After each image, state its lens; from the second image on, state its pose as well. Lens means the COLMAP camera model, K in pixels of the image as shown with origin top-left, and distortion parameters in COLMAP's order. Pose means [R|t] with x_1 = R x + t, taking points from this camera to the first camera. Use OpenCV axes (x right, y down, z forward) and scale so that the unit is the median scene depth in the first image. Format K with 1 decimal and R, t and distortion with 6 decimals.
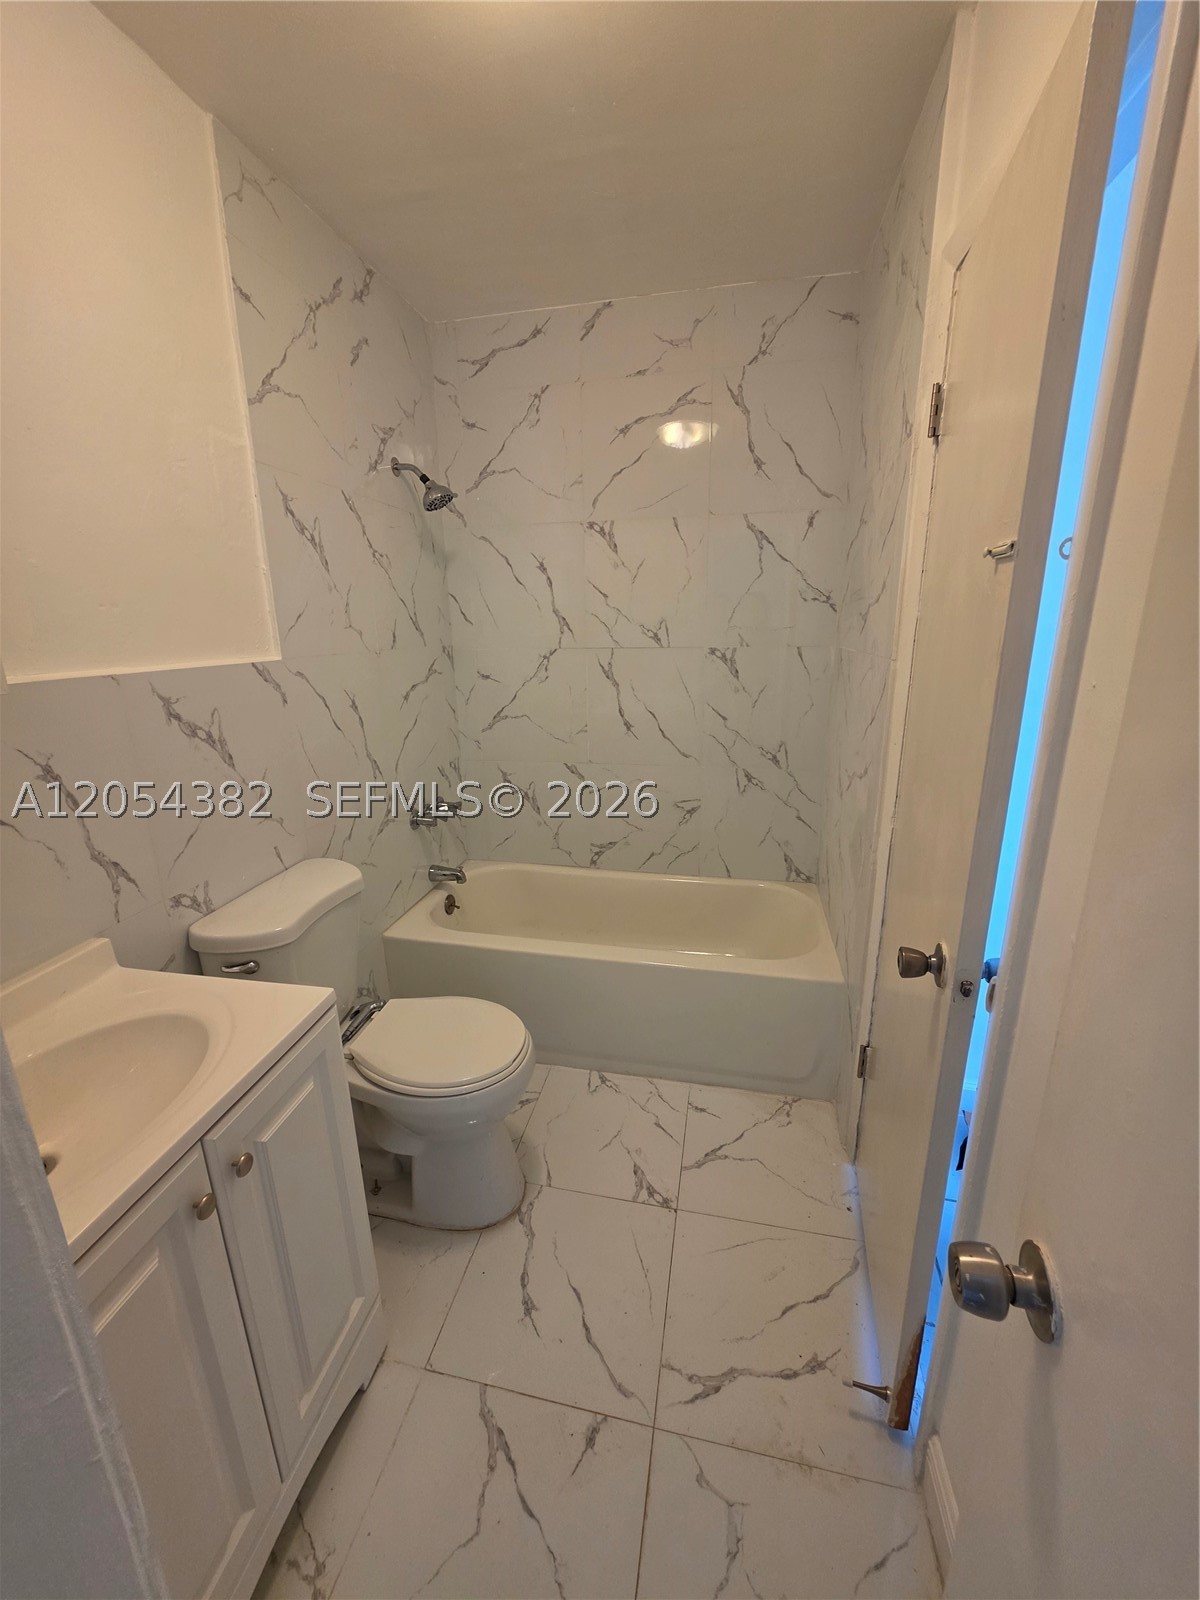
lens RADIAL K [[634.5, 0, 597.8], [0, 634.5, 791.1], [0, 0, 1]] dist [-0.003458, 0.000632]
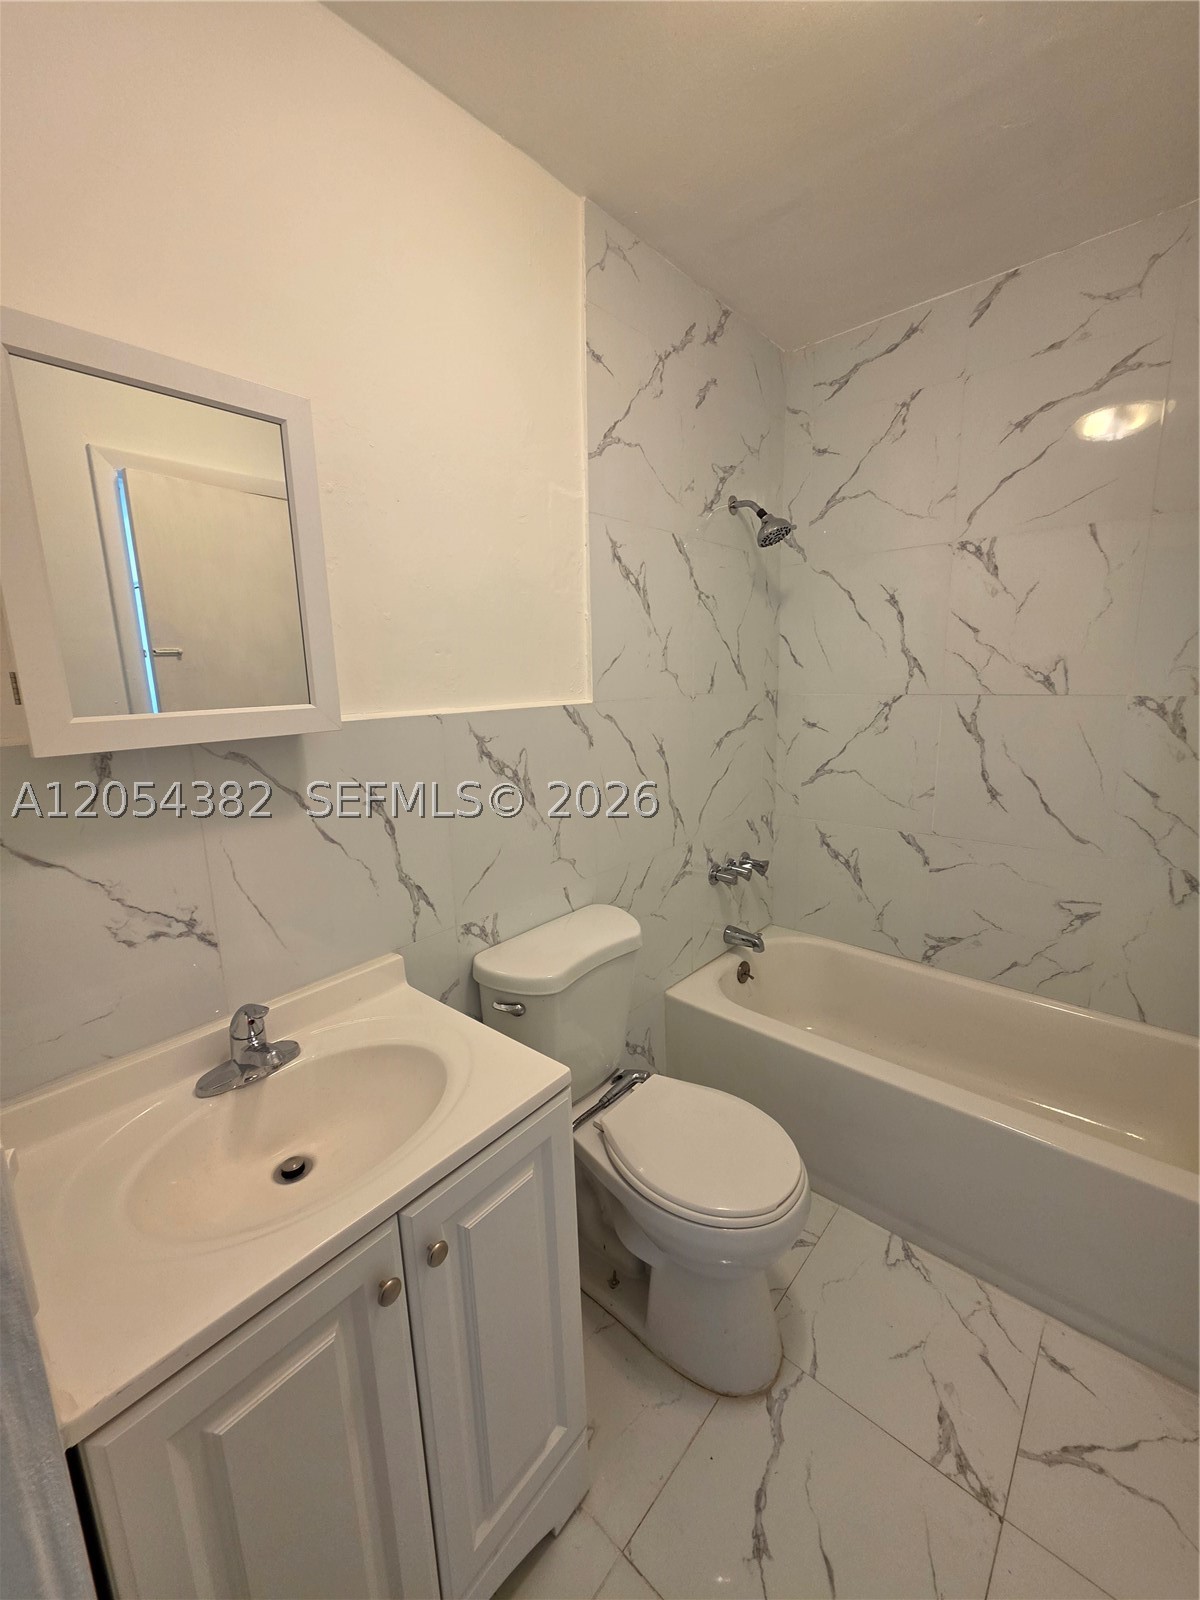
lens RADIAL K [[634.5, 0, 597.8], [0, 634.5, 791.1], [0, 0, 1]] dist [-0.003458, 0.000632]
pose [[0.866124, 0.085983, -0.492378, 0.013361], [-0.118499, 0.992331, -0.035159, -0.027894], [0.485579, 0.088798, 0.869671, 0.116287]]
